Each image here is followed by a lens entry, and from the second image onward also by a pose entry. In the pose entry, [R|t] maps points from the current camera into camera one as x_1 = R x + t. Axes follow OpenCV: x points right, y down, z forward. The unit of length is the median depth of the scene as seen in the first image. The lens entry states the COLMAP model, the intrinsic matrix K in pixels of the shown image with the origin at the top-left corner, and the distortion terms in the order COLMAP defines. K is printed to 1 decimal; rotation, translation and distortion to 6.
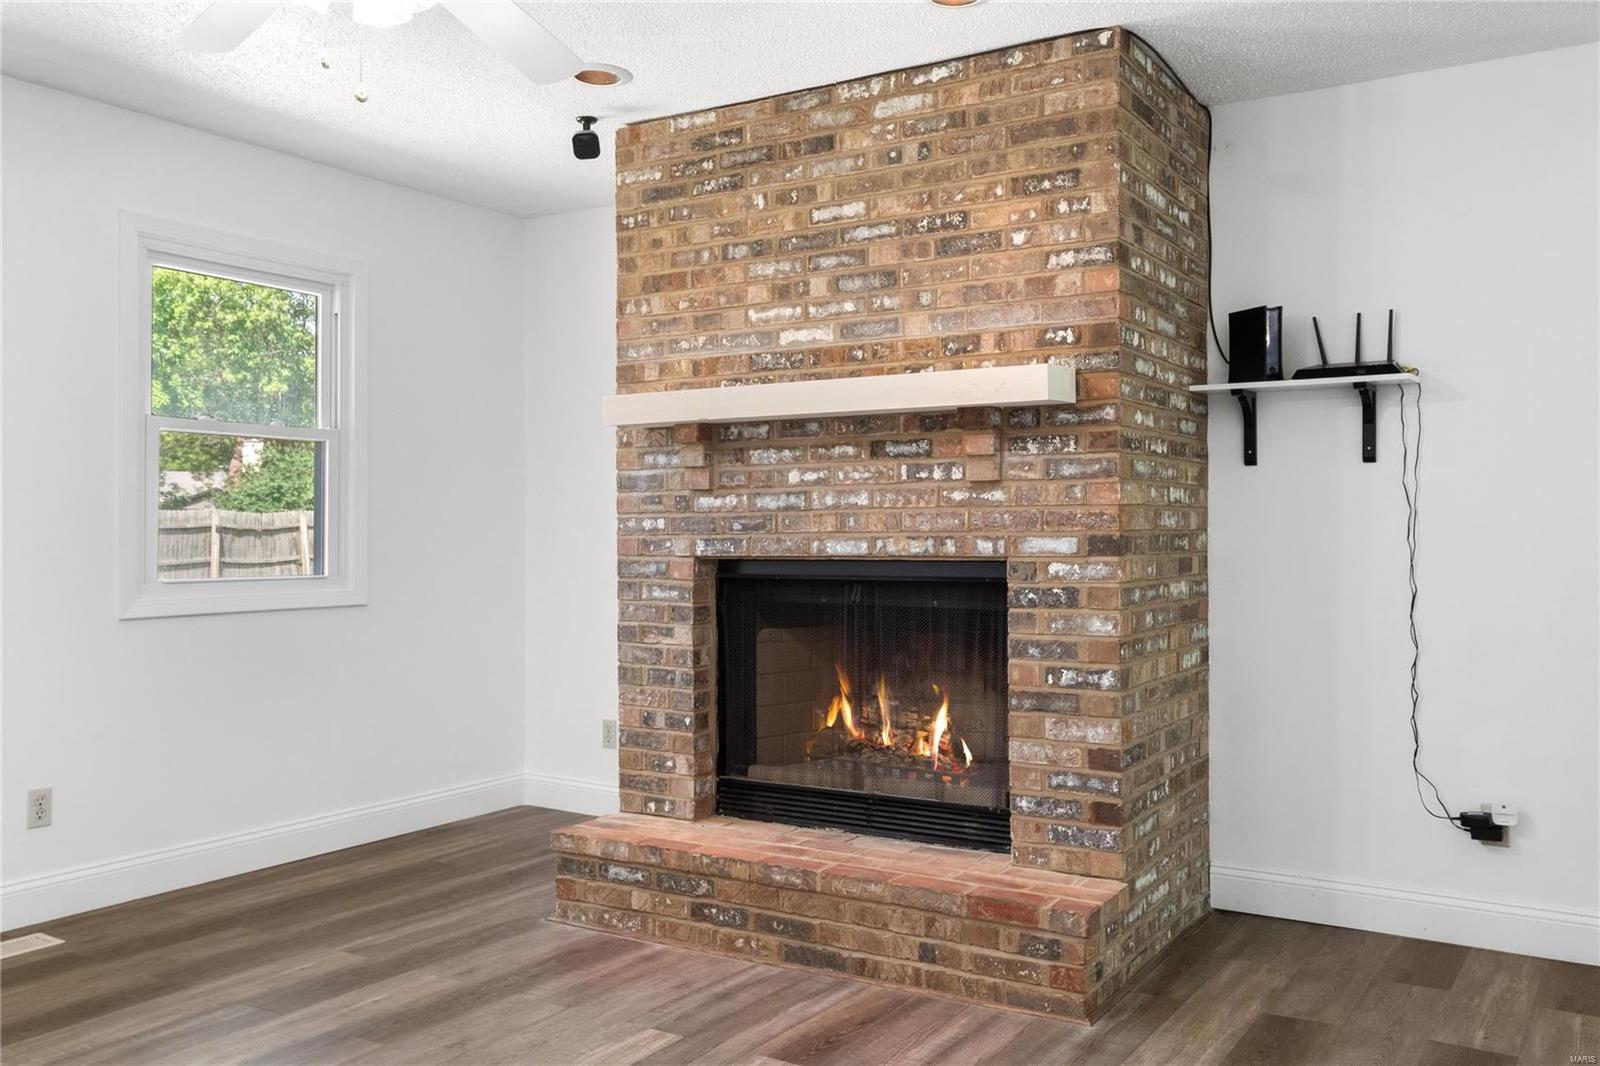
lens RADIAL K [[1325.2, 0, 802.1], [0, 1325.2, 519.5], [0, 0, 1]] dist [0.045629, -0.009470]
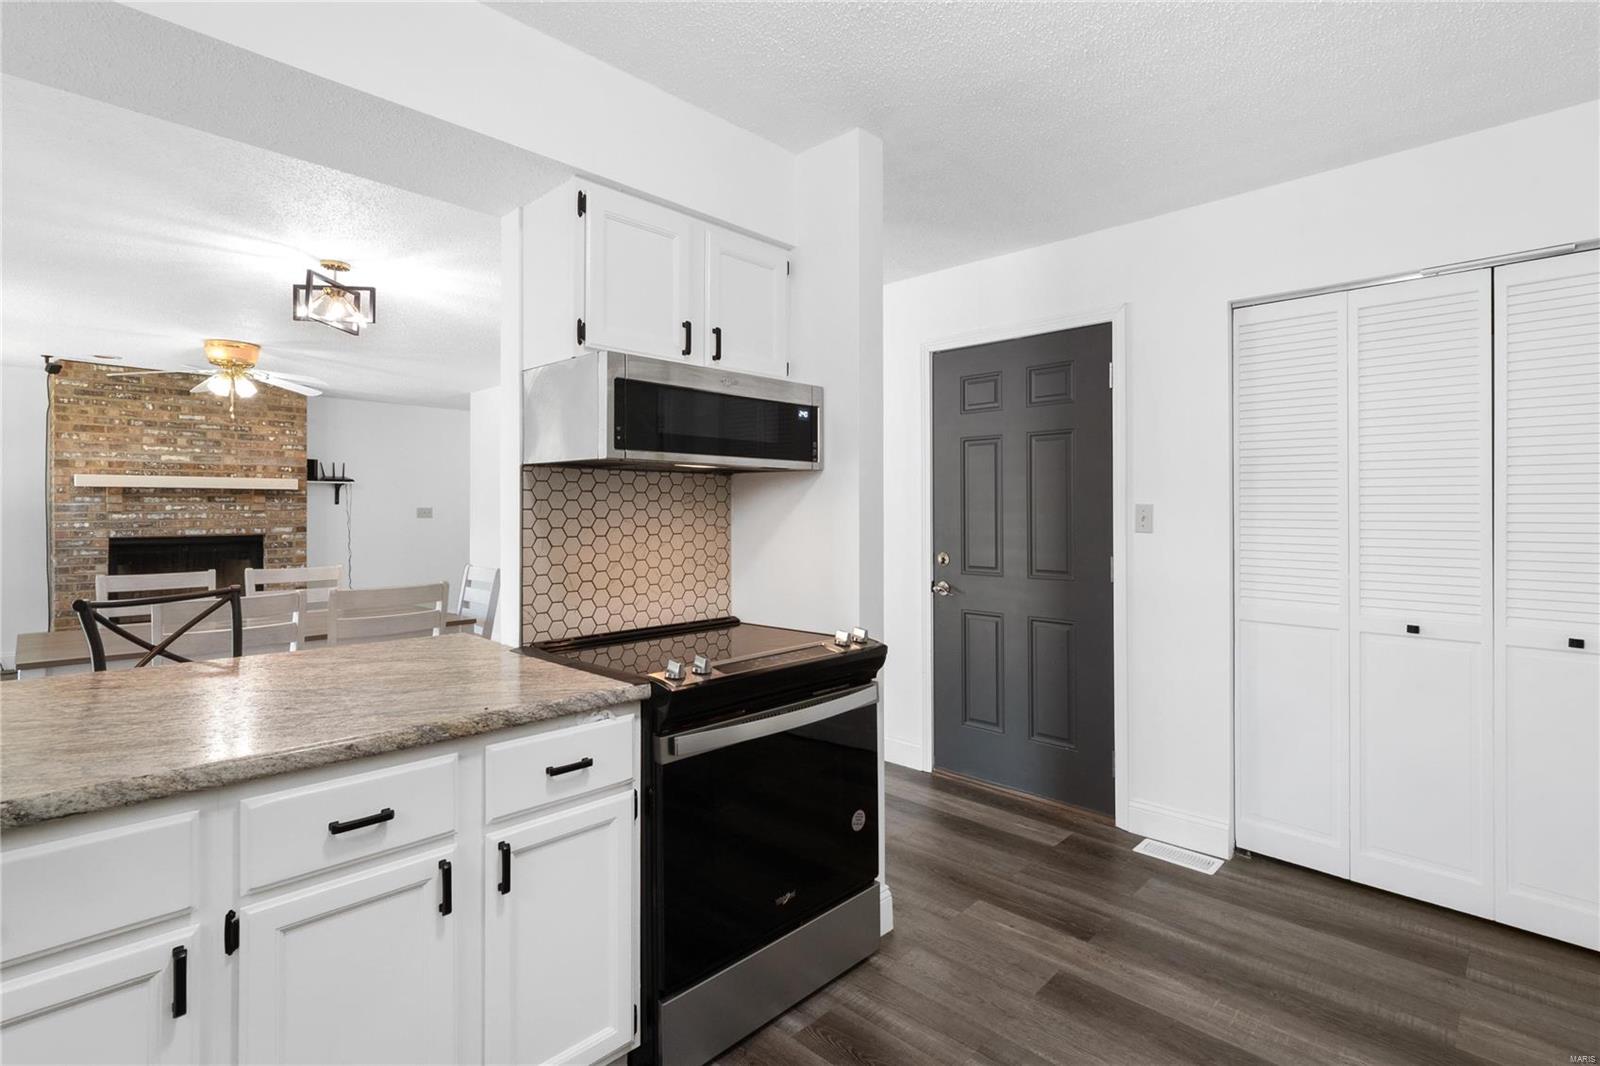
lens RADIAL K [[749.2, 0, 798.3], [0, 749.2, 510.4], [0, 0, 1]] dist [0.002305, 0.002012]
pose [[0.214210, 0.000884, 0.976787, -1.296815], [-0.007975, 0.999968, 0.000844, -0.038917], [-0.976755, -0.007971, 0.214210, -0.656746]]
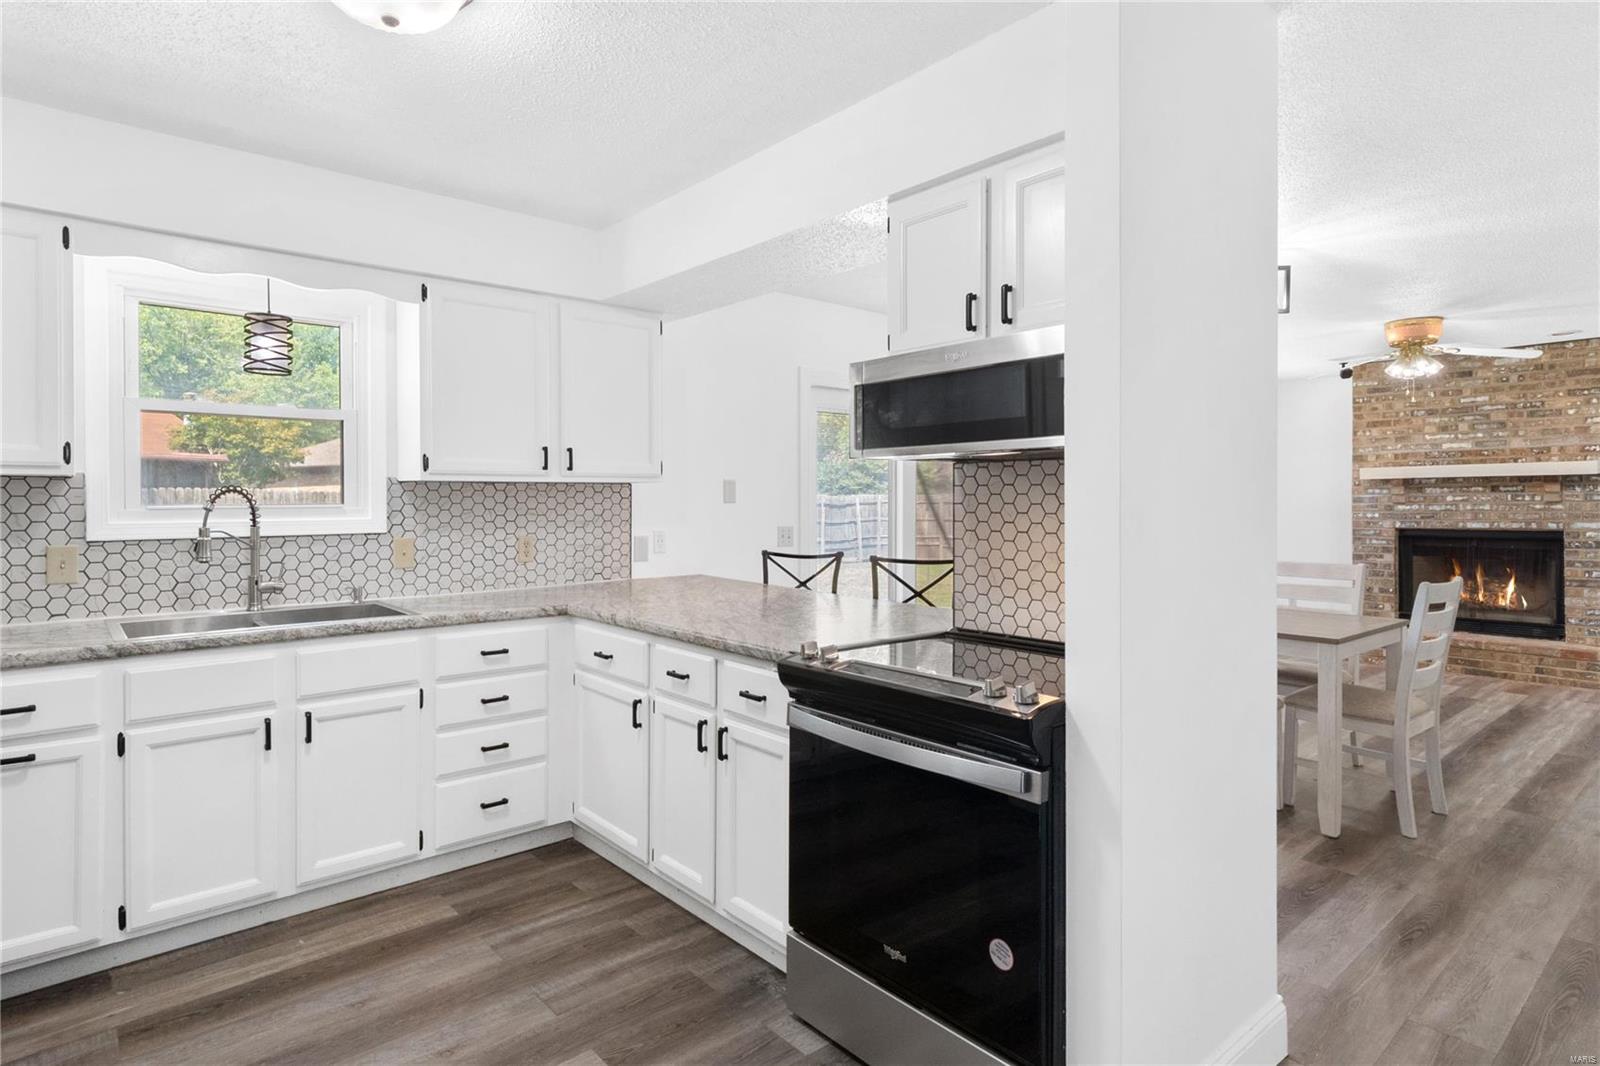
lens RADIAL K [[842.2, 0, 819.9], [0, 842.2, 506.6], [0, 0, 1]] dist [0.002651, 0.004045]
pose [[0.959739, -0.000021, -0.280893, -0.753918], [0.003920, 0.999904, 0.013319, -0.044177], [0.280866, -0.013884, 0.959647, -0.994690]]
